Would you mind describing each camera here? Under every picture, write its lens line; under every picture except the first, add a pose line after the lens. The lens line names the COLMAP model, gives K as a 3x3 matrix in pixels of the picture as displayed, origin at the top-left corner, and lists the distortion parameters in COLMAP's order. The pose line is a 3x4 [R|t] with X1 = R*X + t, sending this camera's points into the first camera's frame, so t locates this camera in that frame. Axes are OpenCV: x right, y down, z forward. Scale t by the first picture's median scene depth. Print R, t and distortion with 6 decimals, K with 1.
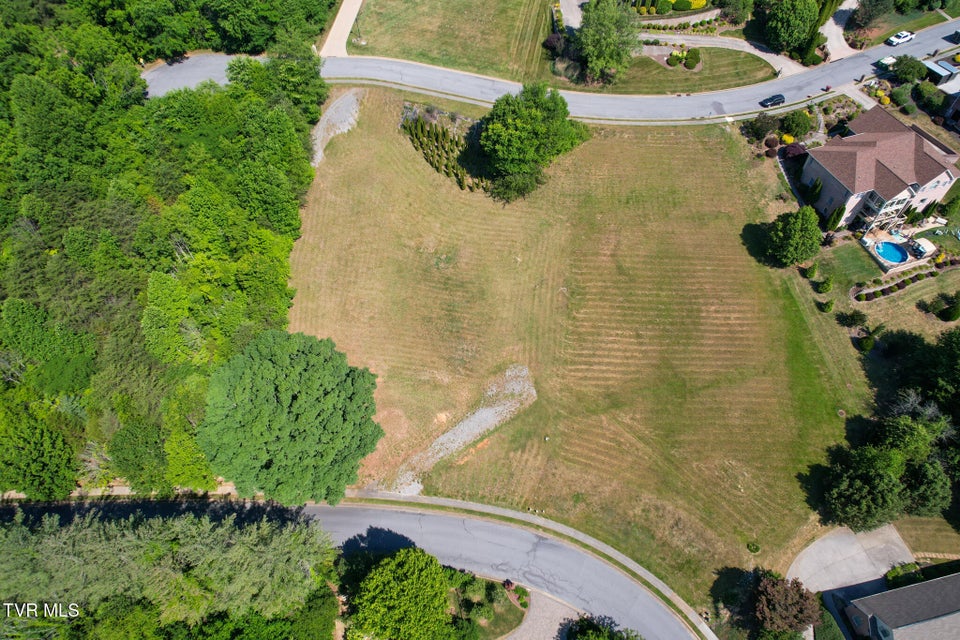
lens RADIAL K [[610.4, 0, 487.1], [0, 610.4, 321.4], [0, 0, 1]] dist [-0.072924, 0.065948]
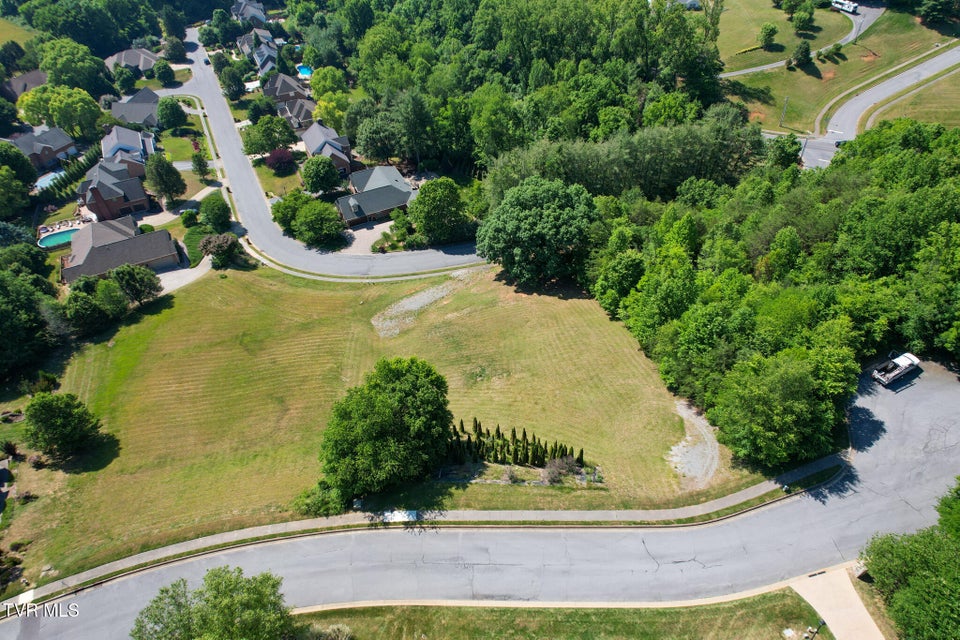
lens RADIAL K [[610.4, 0, 486.3], [0, 610.4, 324.6], [0, 0, 1]] dist [-0.072924, 0.065948]
pose [[-0.971263, 0.184597, -0.150239, 0.041952], [-0.170465, -0.098998, 0.980378, -1.063075], [0.166101, 0.977816, 0.127621, 0.883000]]
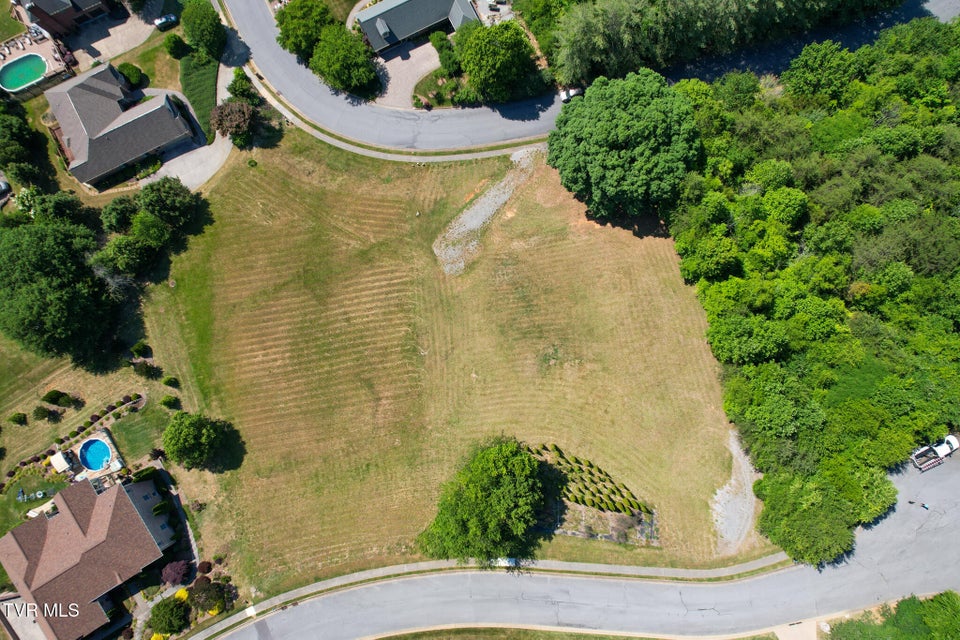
lens RADIAL K [[610.4, 0, 485.6], [0, 610.4, 325.1], [0, 0, 1]] dist [-0.072924, 0.065948]
pose [[-0.973075, 0.230220, 0.011158, 0.006615], [-0.168901, -0.745164, 0.645138, -0.717419], [0.156838, 0.625883, 0.763985, 0.242511]]
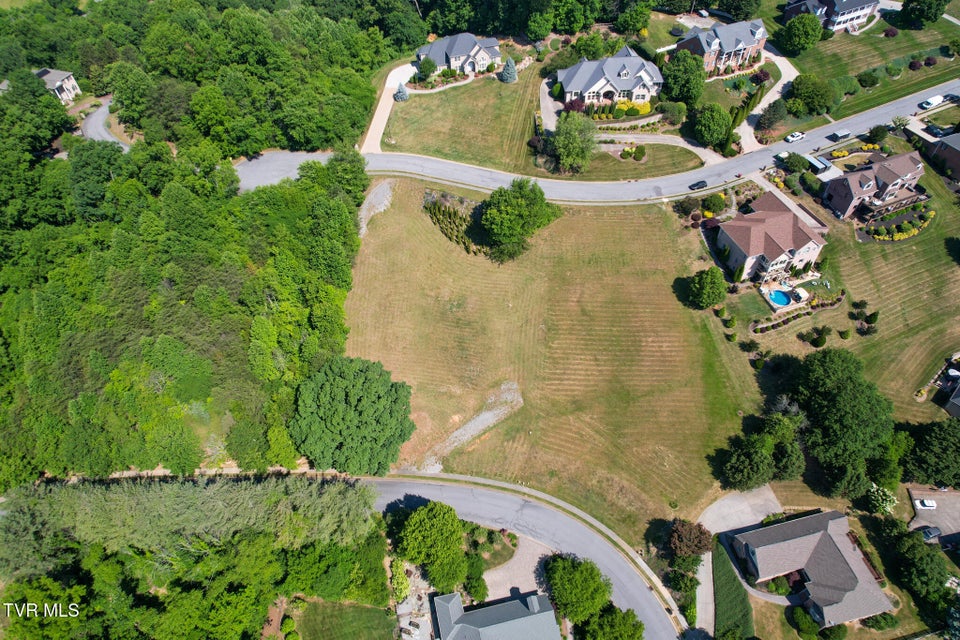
lens RADIAL K [[610.4, 0, 486.4], [0, 610.4, 321.1], [0, 0, 1]] dist [-0.072924, 0.065948]
pose [[0.999980, -0.006266, -0.001088, -0.000616], [0.006191, 0.998233, -0.059097, 0.016853], [0.001457, 0.059089, 0.998252, -0.403539]]
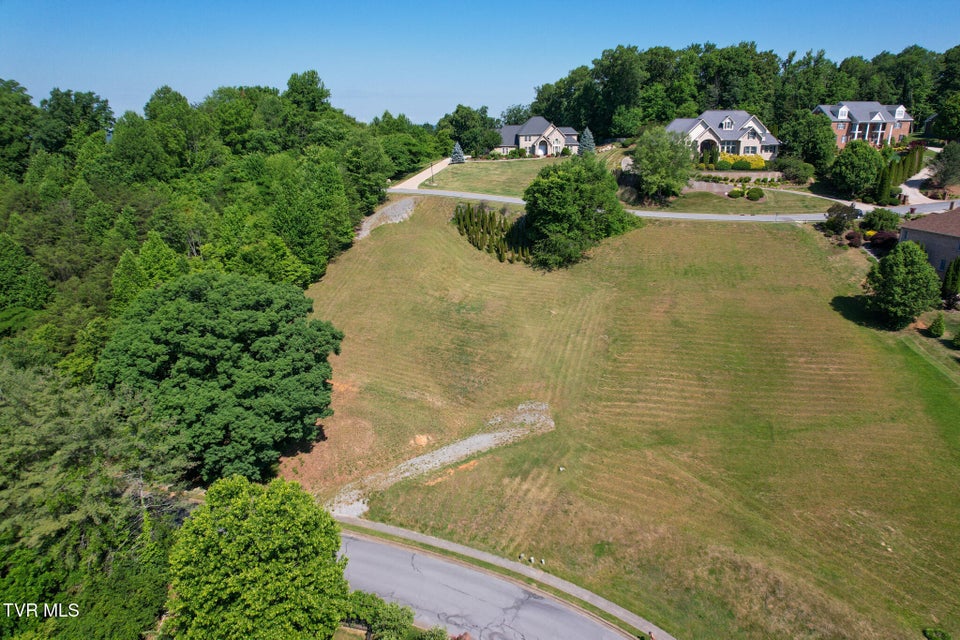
lens RADIAL K [[610.4, 0, 487.8], [0, 610.4, 321.8], [0, 0, 1]] dist [-0.072924, 0.065948]
pose [[0.982774, 0.055961, -0.176134, 0.121737], [-0.145381, 0.822510, -0.549855, 0.421985], [0.114102, 0.565990, 0.816478, 0.329116]]
